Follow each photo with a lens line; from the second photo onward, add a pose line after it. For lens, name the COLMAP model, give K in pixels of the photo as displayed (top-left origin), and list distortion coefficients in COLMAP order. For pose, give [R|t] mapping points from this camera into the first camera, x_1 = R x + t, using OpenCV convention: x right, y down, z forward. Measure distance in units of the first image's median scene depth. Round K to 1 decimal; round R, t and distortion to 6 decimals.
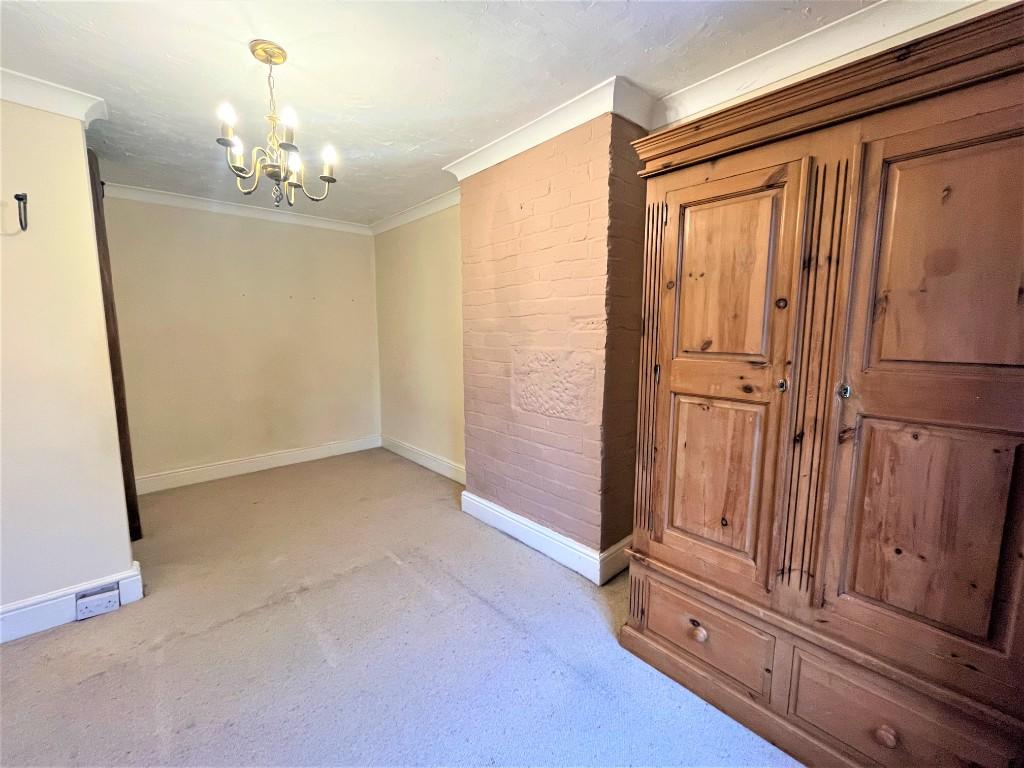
lens RADIAL K [[418.1, 0, 510.7], [0, 418.1, 380.9], [0, 0, 1]] dist [-0.000720, -0.000100]
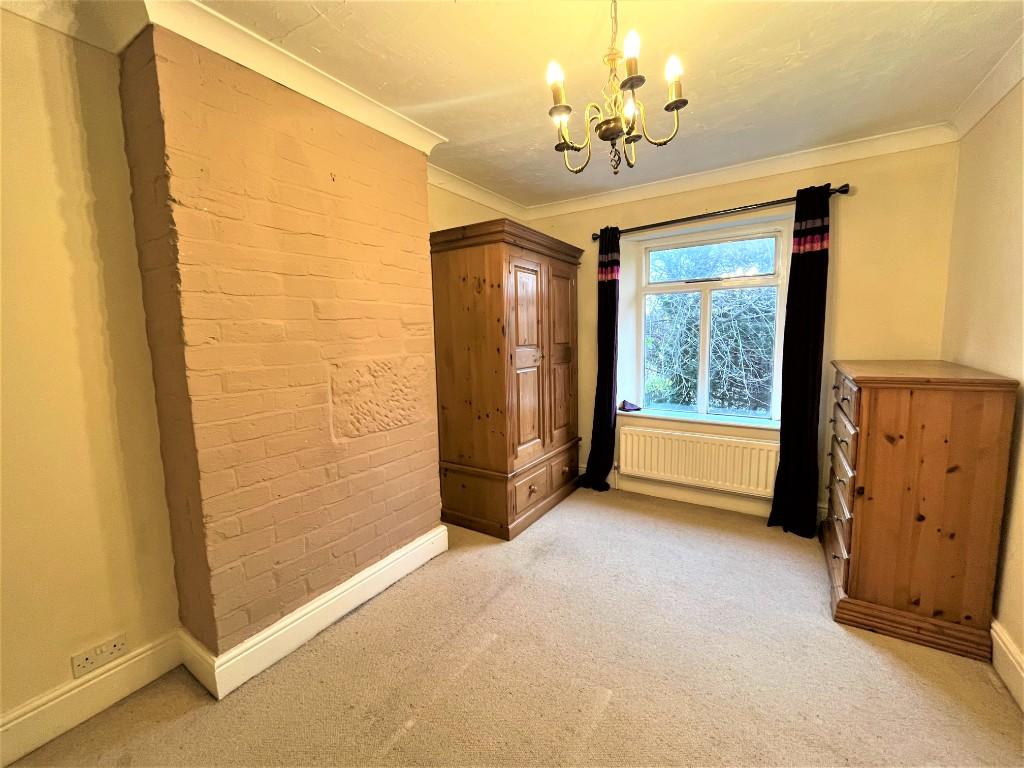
lens RADIAL K [[418.1, 0, 510.7], [0, 418.1, 380.9], [0, 0, 1]] dist [-0.000720, -0.000100]
pose [[-0.263234, -0.103312, 0.959184, -0.912611], [0.135098, 0.980505, 0.142684, -0.125360], [-0.955226, 0.167143, -0.244145, 1.019769]]
